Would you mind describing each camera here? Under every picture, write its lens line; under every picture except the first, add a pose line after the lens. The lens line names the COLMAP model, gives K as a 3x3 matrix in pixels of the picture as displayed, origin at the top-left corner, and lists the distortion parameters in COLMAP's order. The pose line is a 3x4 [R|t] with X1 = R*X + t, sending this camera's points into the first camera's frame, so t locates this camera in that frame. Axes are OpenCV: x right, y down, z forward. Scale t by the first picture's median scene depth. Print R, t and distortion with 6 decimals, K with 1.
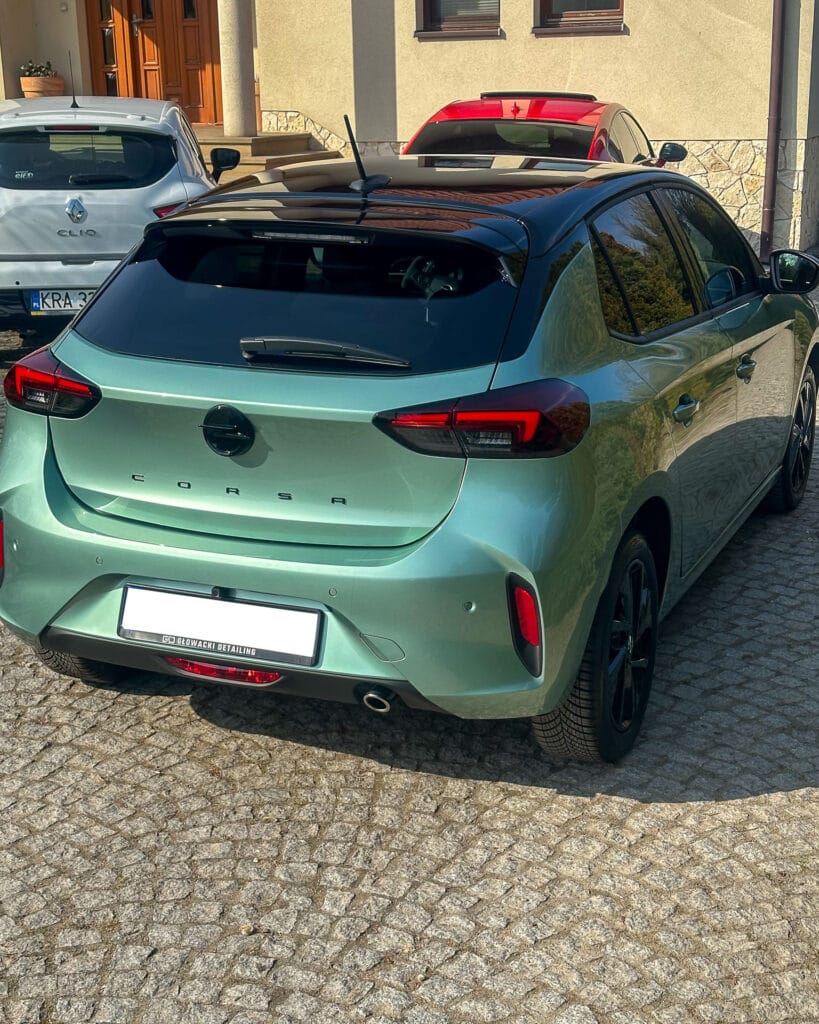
lens RADIAL K [[1485.1, 0, 409.9], [0, 1485.1, 515.3], [0, 0, 1]] dist [0.209234, 0.000000]
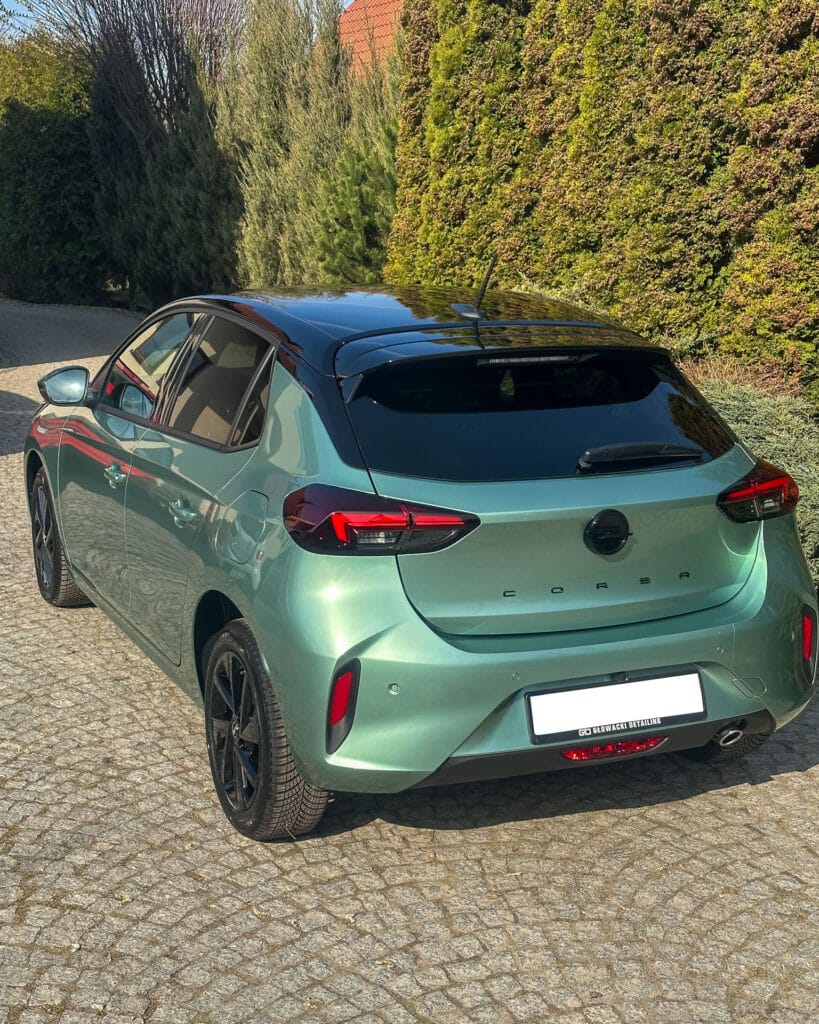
lens RADIAL K [[1485.1, 0, 406.6], [0, 1485.1, 516.4], [0, 0, 1]] dist [0.209234, 0.000000]
pose [[0.670204, -0.143656, 0.728141, -0.995572], [0.189137, 0.981755, 0.019605, -0.114091], [-0.717672, 0.124579, 0.685147, 0.325468]]
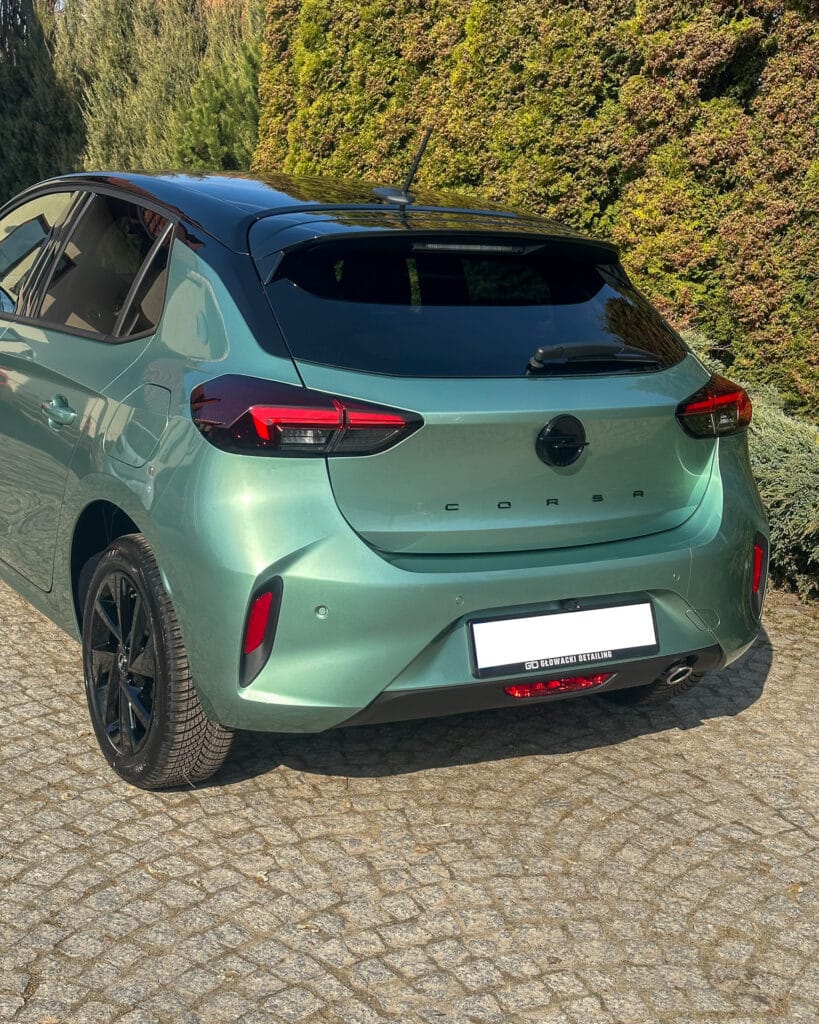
lens RADIAL K [[1485.1, 0, 403.3], [0, 1485.1, 507.3], [0, 0, 1]] dist [0.209234, 0.000000]
pose [[0.590469, -0.142315, 0.794414, -0.936007], [0.162175, 0.985175, 0.055948, -0.081884], [-0.790599, 0.095798, 0.604795, 0.469929]]
